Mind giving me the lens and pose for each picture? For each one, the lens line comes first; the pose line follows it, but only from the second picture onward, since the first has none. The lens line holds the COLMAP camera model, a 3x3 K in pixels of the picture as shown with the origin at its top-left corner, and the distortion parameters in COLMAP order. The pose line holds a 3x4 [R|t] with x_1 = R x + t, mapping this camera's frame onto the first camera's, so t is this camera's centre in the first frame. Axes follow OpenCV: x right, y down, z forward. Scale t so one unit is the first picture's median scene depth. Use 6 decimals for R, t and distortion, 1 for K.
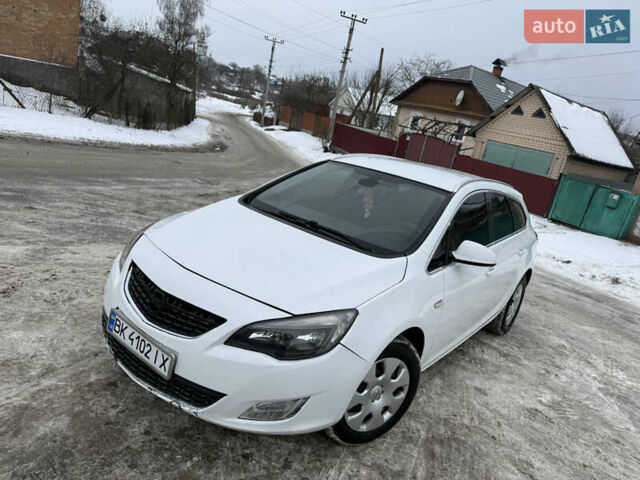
lens RADIAL K [[457.8, 0, 322.0], [0, 457.8, 200.9], [0, 0, 1]] dist [0.039436, -0.051171]
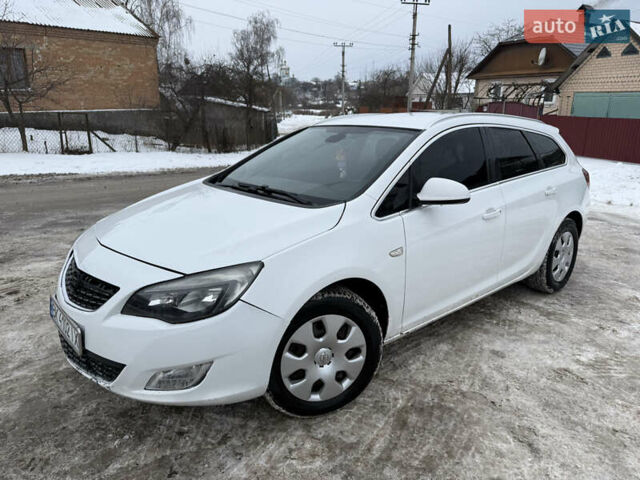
lens RADIAL K [[457.8, 0, 322.0], [0, 457.8, 200.9], [0, 0, 1]] dist [0.039436, -0.051171]
pose [[0.962537, -0.159031, -0.219617, 0.260971], [0.156875, 0.987240, -0.027336, 0.105366], [0.221162, -0.008140, 0.975203, 0.101527]]
